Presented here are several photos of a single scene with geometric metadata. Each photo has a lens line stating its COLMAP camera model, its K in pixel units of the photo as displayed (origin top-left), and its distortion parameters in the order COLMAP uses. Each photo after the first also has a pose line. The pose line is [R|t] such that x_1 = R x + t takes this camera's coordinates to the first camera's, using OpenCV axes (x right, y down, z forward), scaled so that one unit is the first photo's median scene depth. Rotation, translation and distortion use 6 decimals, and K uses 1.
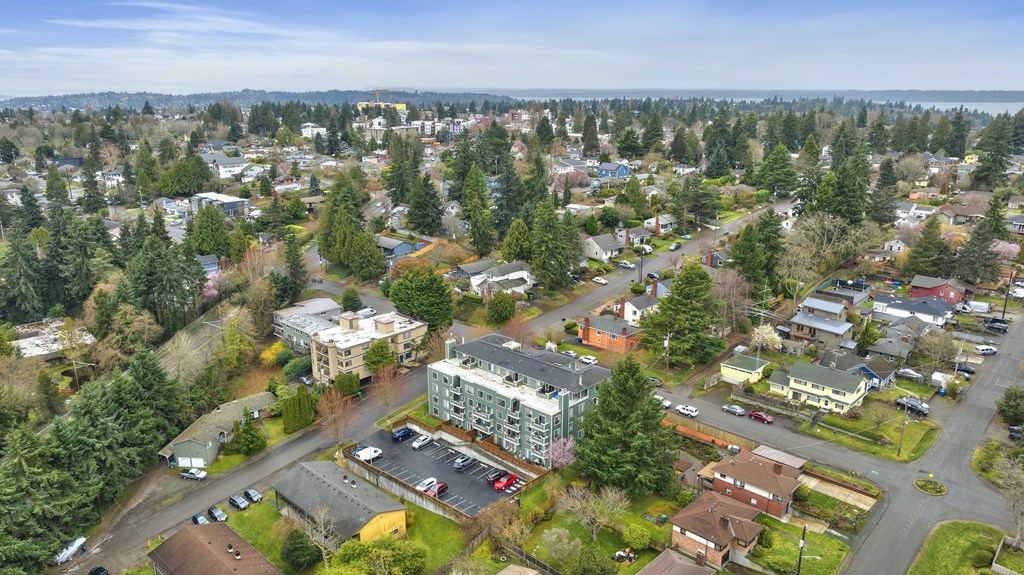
lens RADIAL K [[703.2, 0, 513.3], [0, 703.2, 324.2], [0, 0, 1]] dist [0.005240, 0.002798]
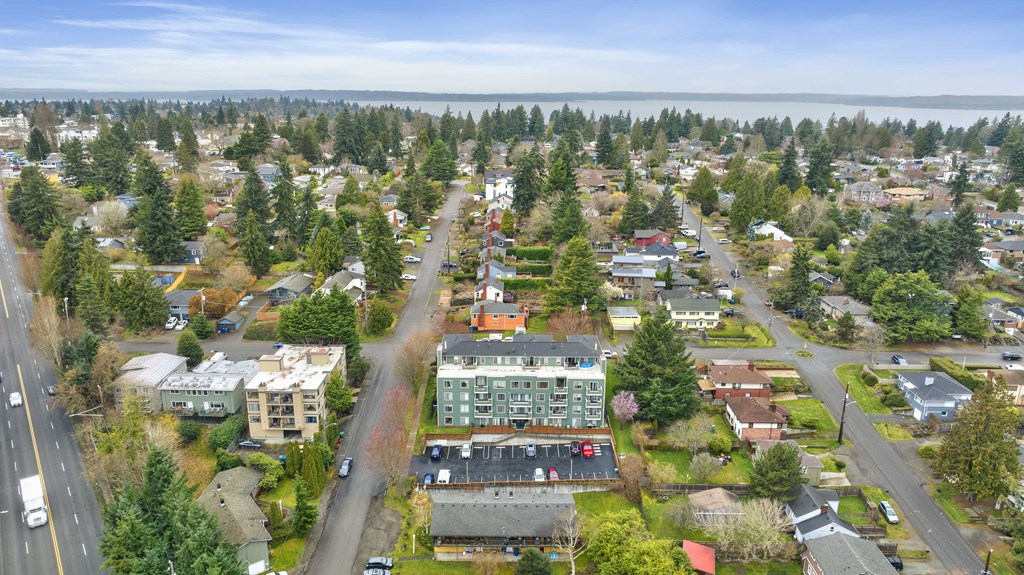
lens RADIAL K [[717.3, 0, 508.3], [0, 717.3, 287.7], [0, 0, 1]] dist [-0.019326, 0.003626]
pose [[0.745768, -0.179391, 0.641598, -0.691480], [0.211971, 0.976910, 0.026757, -0.069490], [-0.631584, 0.116046, 0.766574, 0.170674]]
